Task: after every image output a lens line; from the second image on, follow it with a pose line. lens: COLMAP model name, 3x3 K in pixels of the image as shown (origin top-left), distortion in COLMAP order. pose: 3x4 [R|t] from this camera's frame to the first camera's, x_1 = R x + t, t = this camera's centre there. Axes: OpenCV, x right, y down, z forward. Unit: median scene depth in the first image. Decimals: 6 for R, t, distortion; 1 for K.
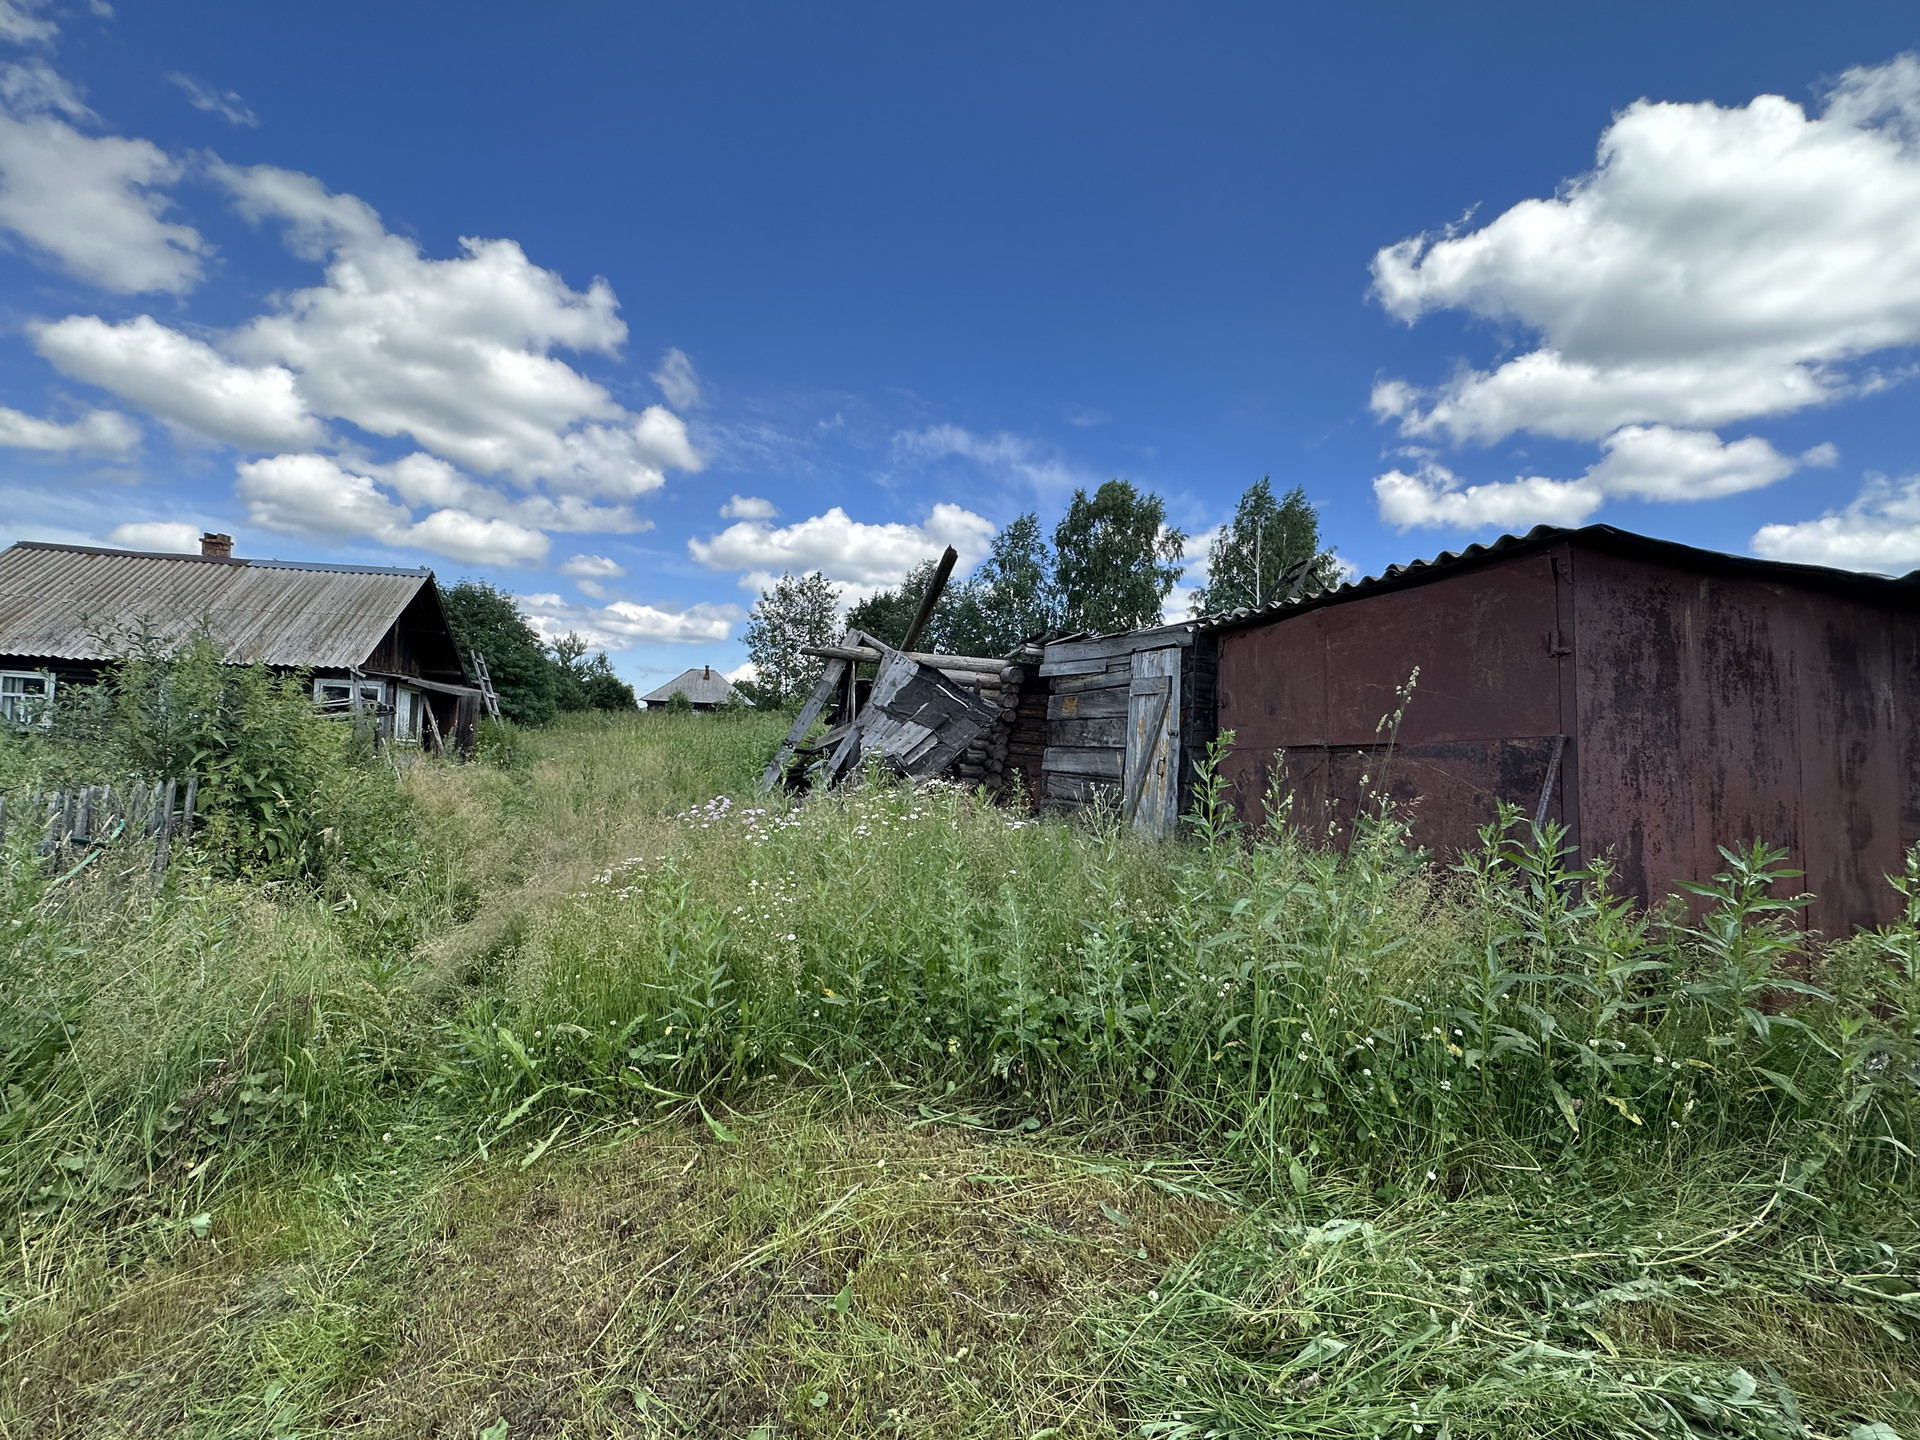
lens RADIAL K [[835.9, 0, 967.5], [0, 835.9, 723.1], [0, 0, 1]] dist [0.002863, 0.000040]
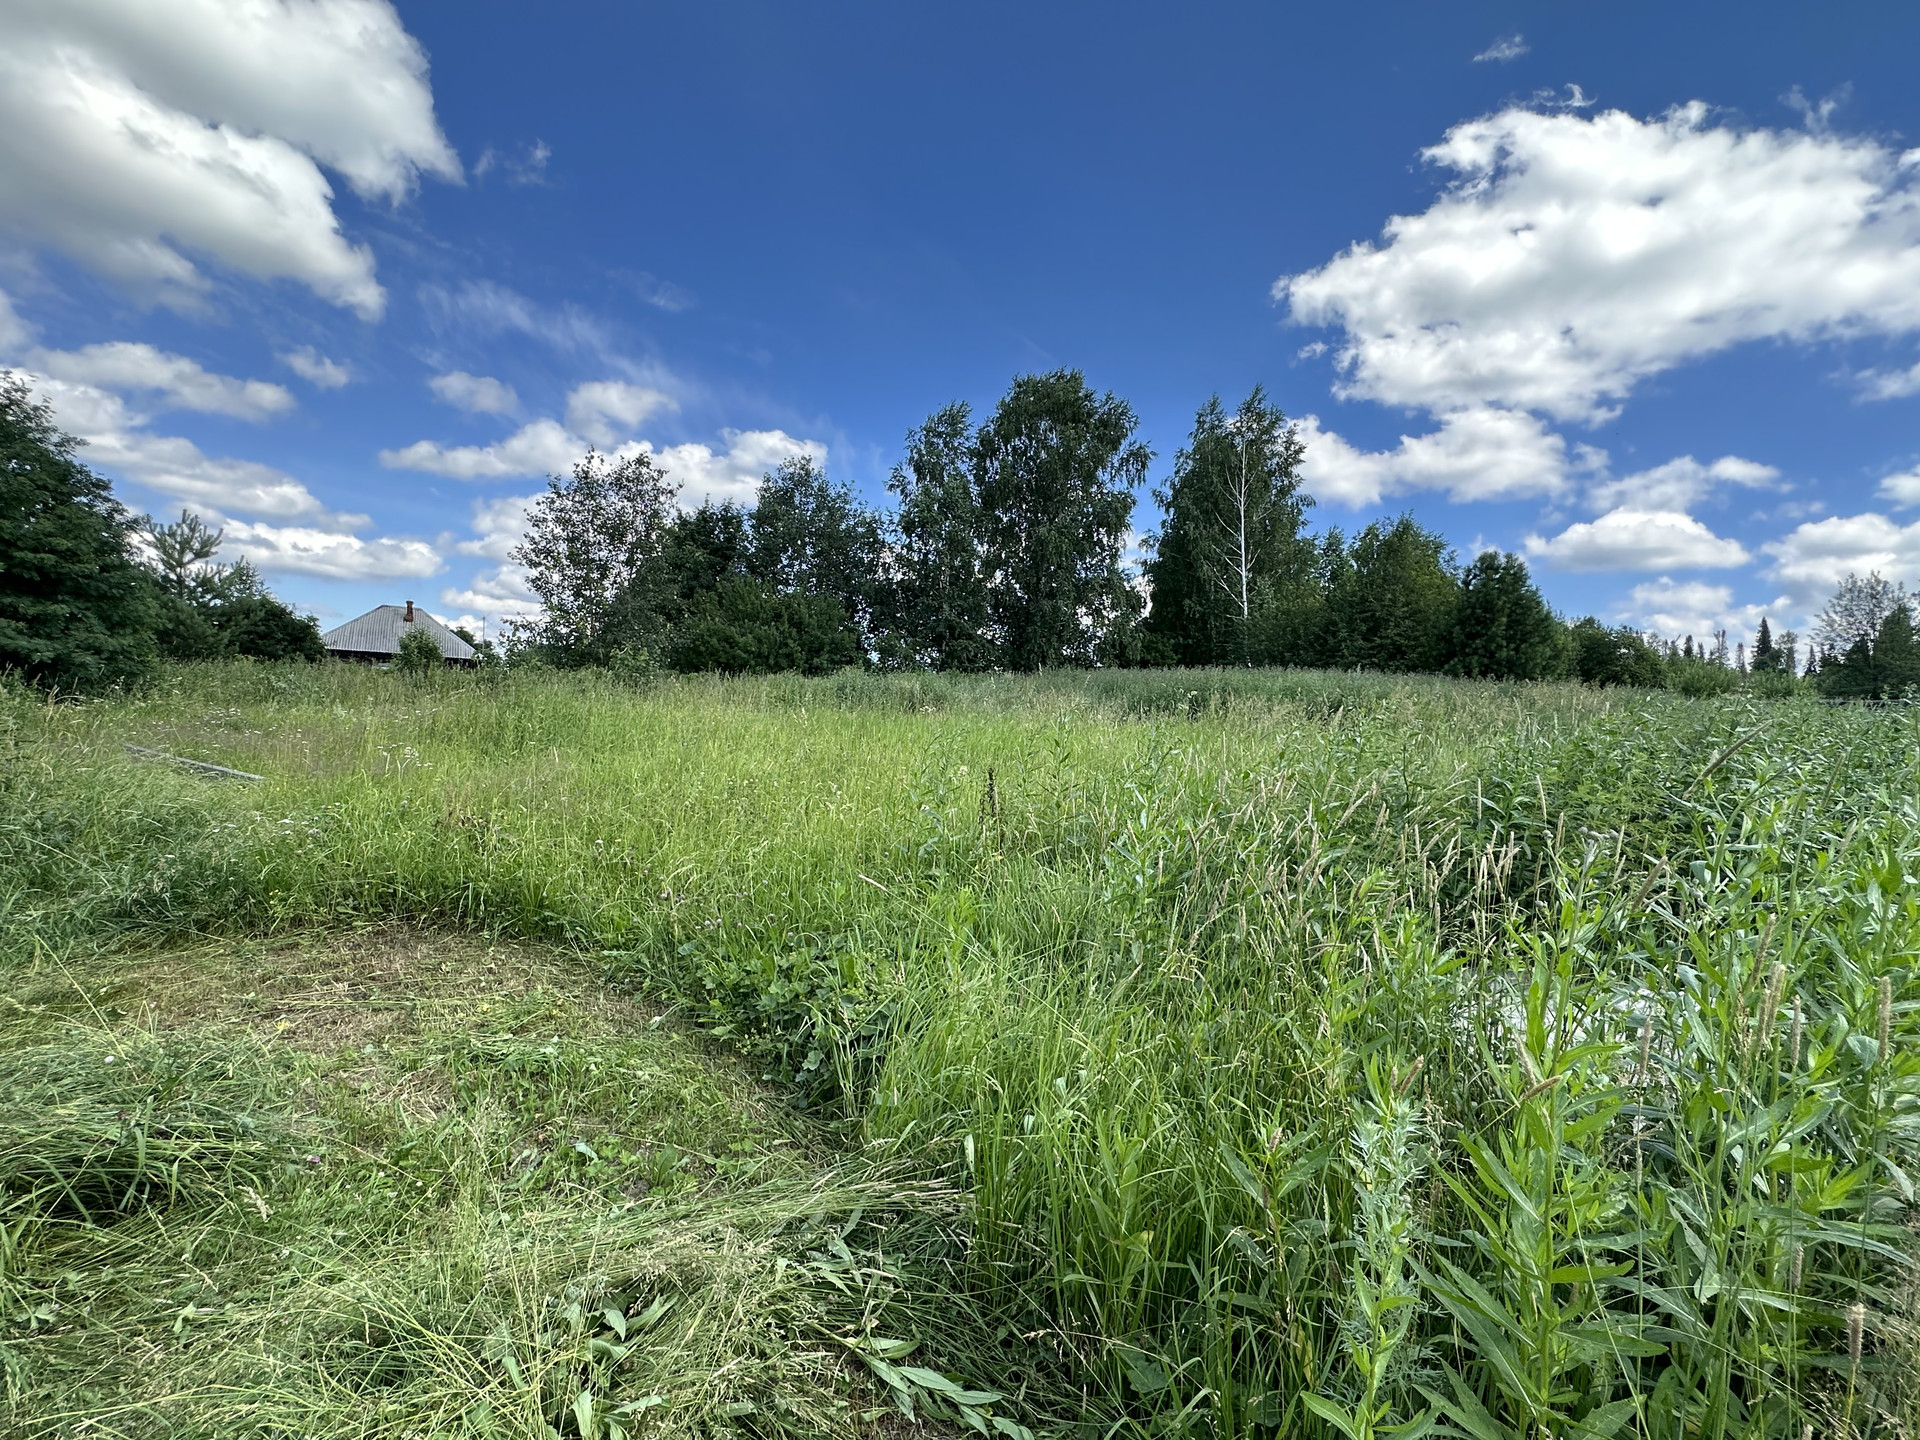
lens RADIAL K [[866.4, 0, 954.1], [0, 866.4, 722.2], [0, 0, 1]] dist [-0.014430, 0.001224]
pose [[0.955001, 0.007280, 0.296512, -0.167501], [-0.018498, 0.999215, 0.035045, -0.003039], [-0.296024, -0.038953, 0.954386, 0.330514]]
